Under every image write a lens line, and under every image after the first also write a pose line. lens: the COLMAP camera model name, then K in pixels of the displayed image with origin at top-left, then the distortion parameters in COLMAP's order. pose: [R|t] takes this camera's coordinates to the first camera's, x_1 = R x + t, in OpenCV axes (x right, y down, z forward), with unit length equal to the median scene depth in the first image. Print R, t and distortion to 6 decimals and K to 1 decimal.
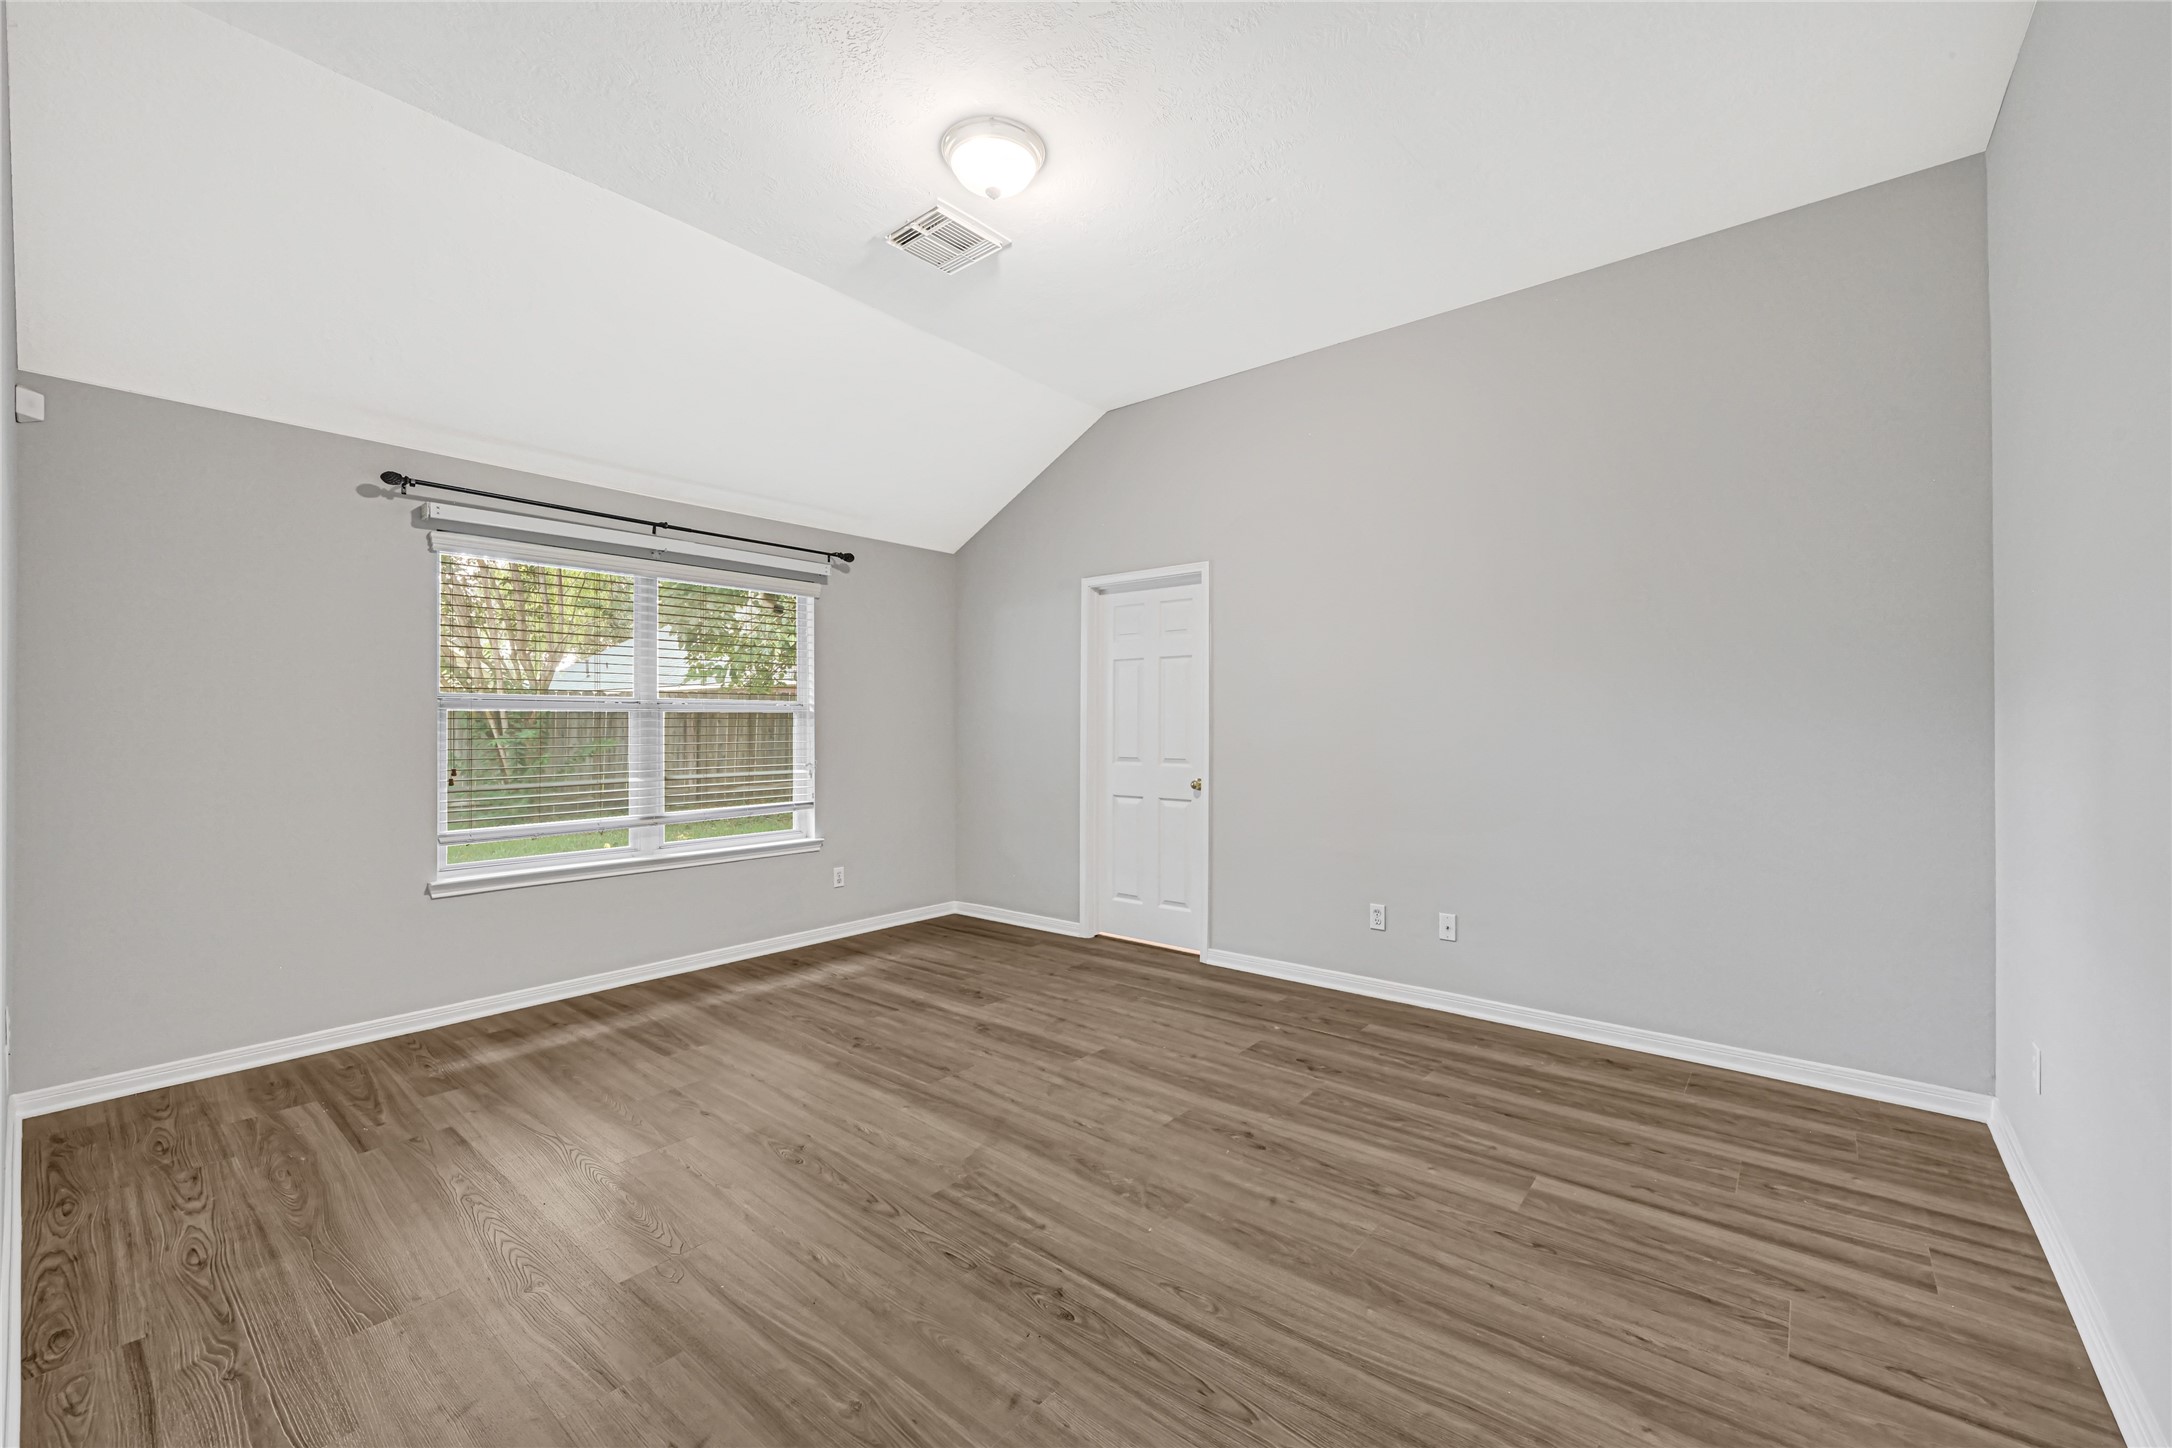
lens RADIAL K [[884.4, 0, 1086.3], [0, 884.4, 708.9], [0, 0, 1]] dist [0.000376, -0.000053]
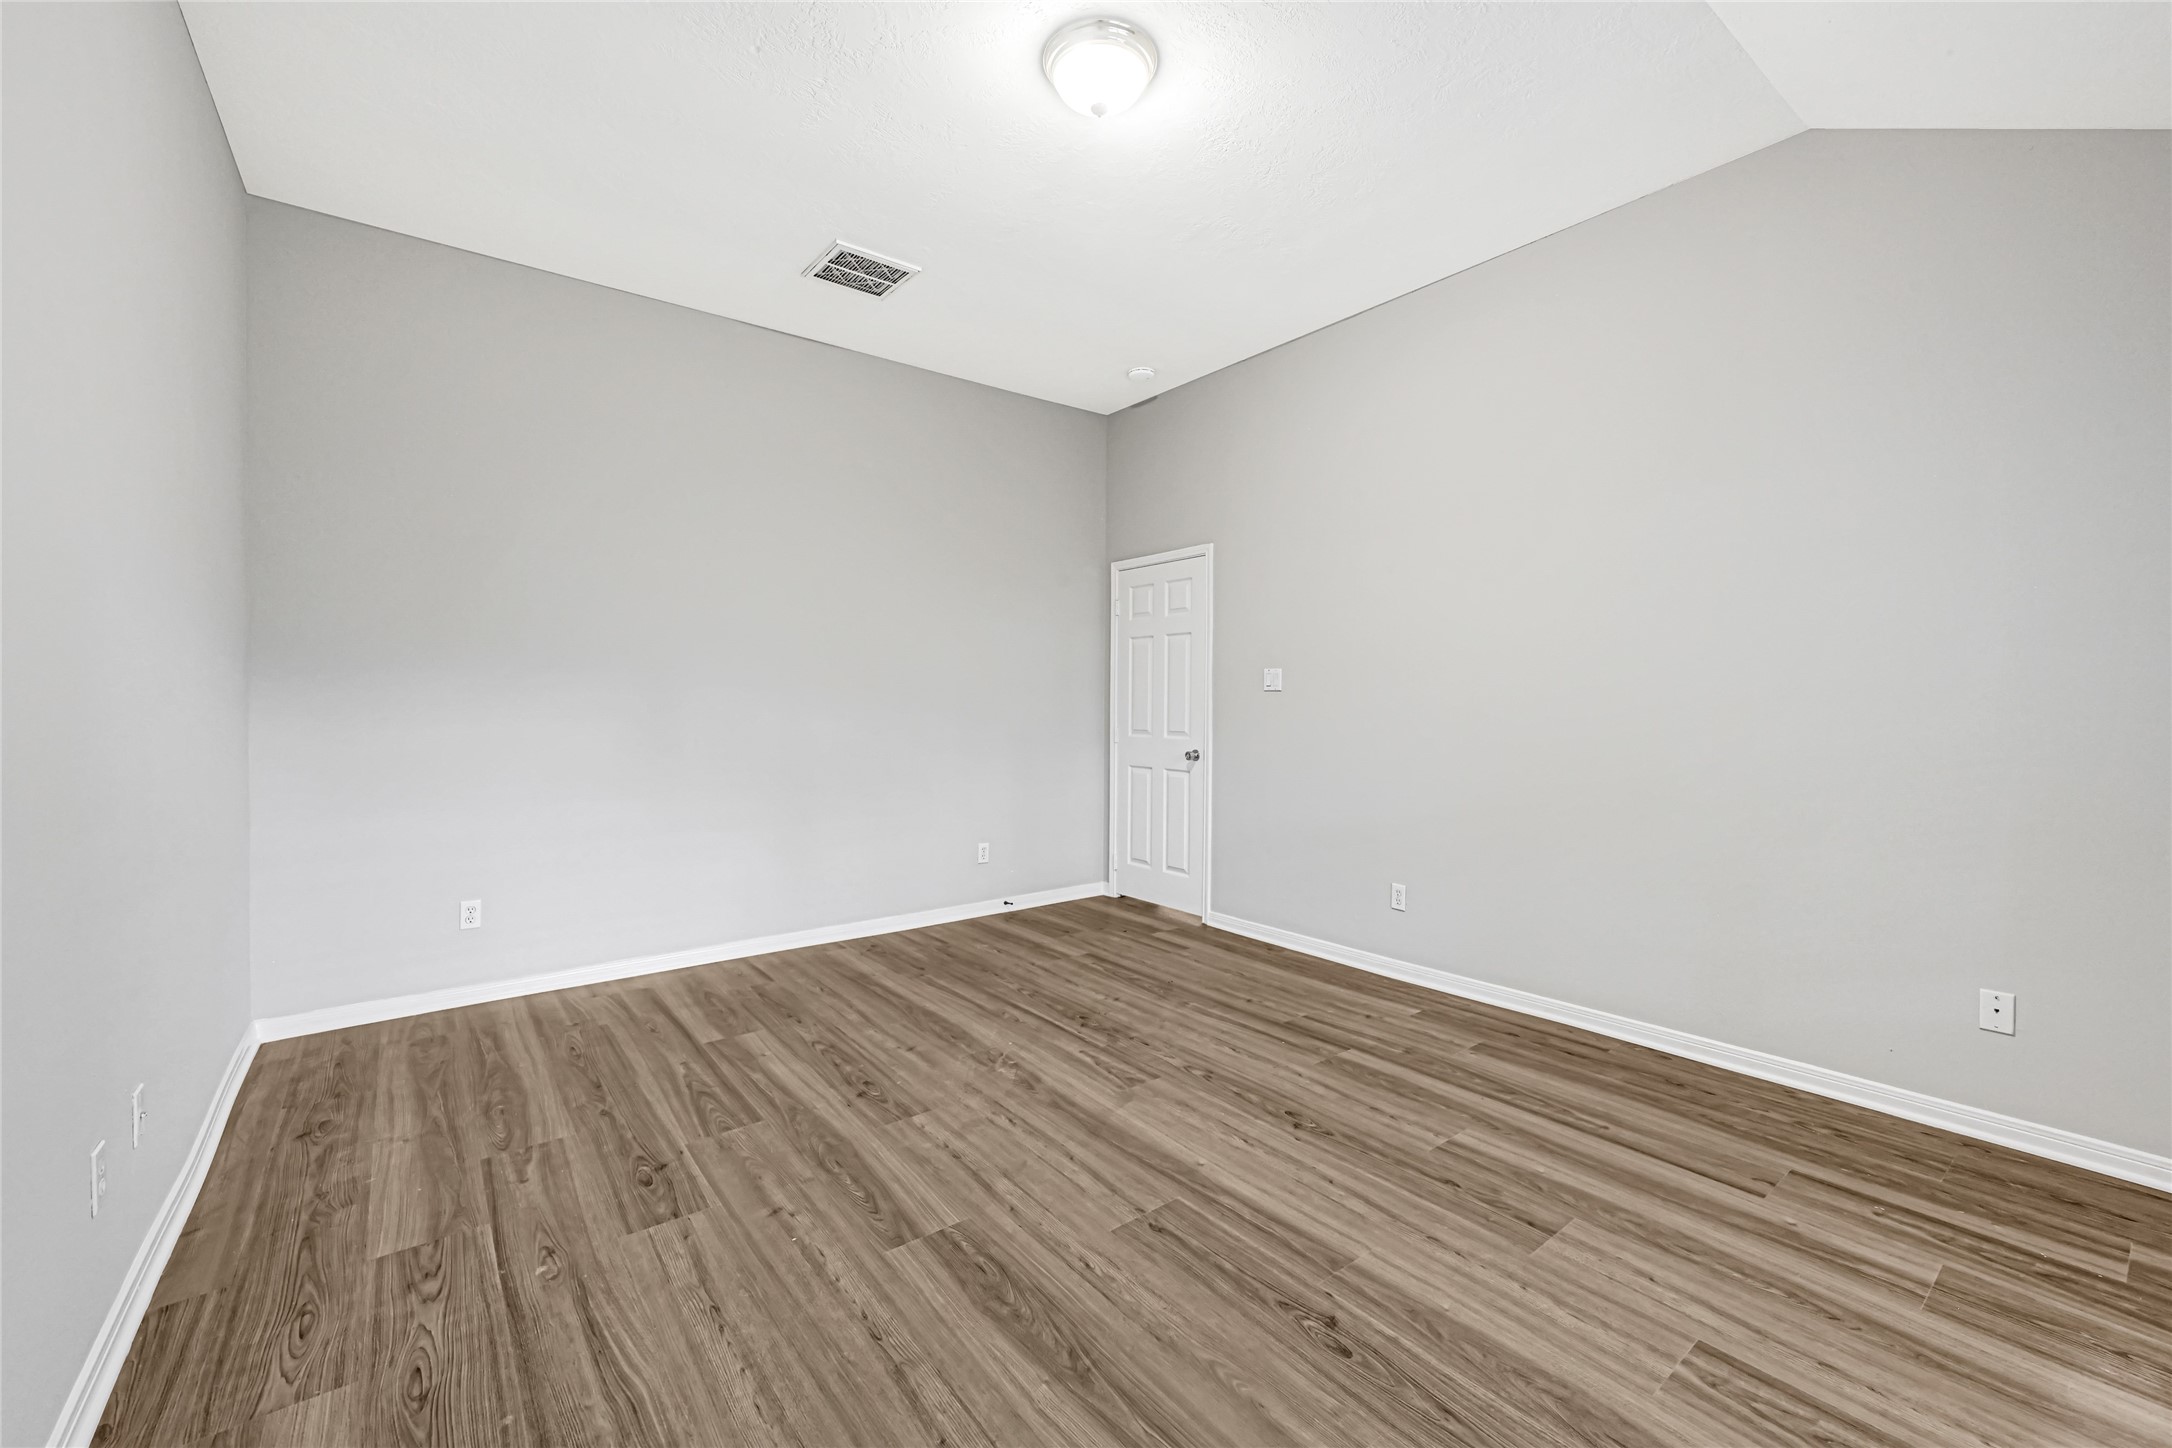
lens RADIAL K [[884.4, 0, 1086.3], [0, 884.4, 708.9], [0, 0, 1]] dist [0.000376, -0.000053]
pose [[-0.977562, -0.000653, 0.210646, -0.289808], [-0.002523, 0.999960, -0.008612, 0.037002], [-0.210632, -0.008951, -0.977525, 1.943948]]
